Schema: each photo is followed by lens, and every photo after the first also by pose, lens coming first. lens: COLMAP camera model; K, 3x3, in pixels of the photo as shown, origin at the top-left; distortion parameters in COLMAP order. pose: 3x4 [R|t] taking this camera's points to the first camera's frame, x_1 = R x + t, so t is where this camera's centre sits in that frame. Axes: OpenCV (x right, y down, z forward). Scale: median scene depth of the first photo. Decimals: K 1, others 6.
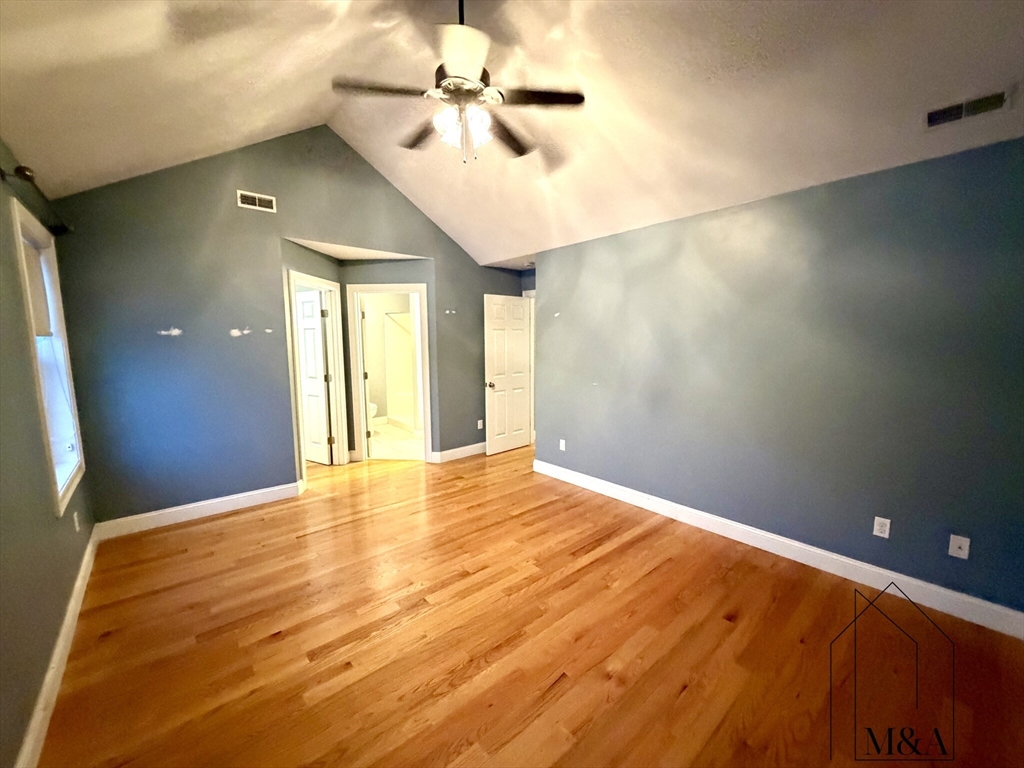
lens RADIAL K [[407.3, 0, 529.1], [0, 407.3, 395.8], [0, 0, 1]] dist [0.001419, 0.000193]
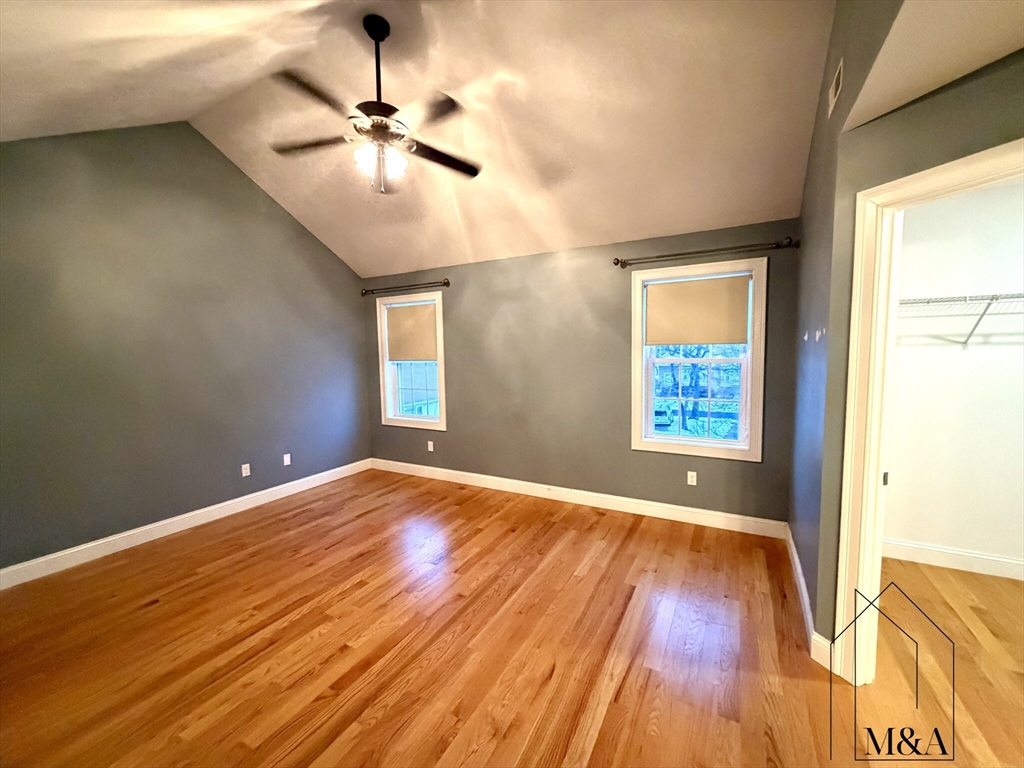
lens RADIAL K [[408.7, 0, 510.1], [0, 408.7, 385.0], [0, 0, 1]] dist [-0.000074, 0.000517]
pose [[-0.949283, 0.051871, -0.310114, -0.111500], [-0.021379, 0.973367, 0.228252, -0.285011], [0.313695, 0.223306, -0.922892, 1.941698]]
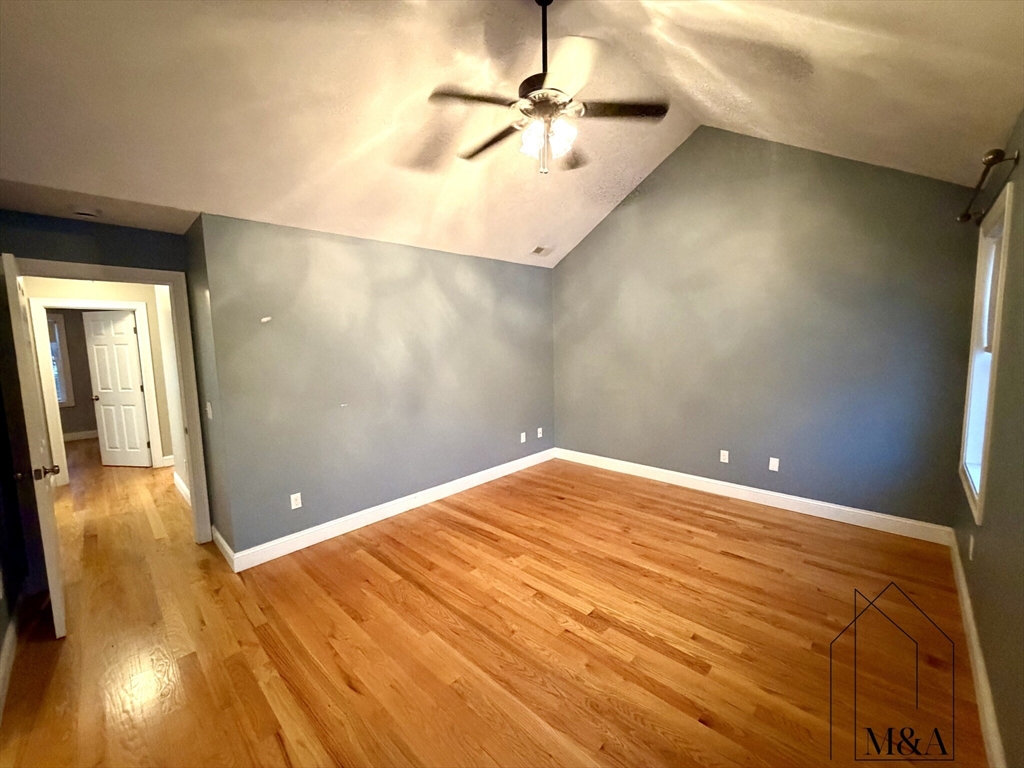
lens RADIAL K [[408.7, 0, 510.1], [0, 408.7, 385.0], [0, 0, 1]] dist [-0.000074, 0.000517]
pose [[-0.061517, -0.094666, 0.993607, -1.070659], [0.173668, 0.979292, 0.104054, -0.146682], [-0.982881, 0.178959, -0.043803, 1.053982]]
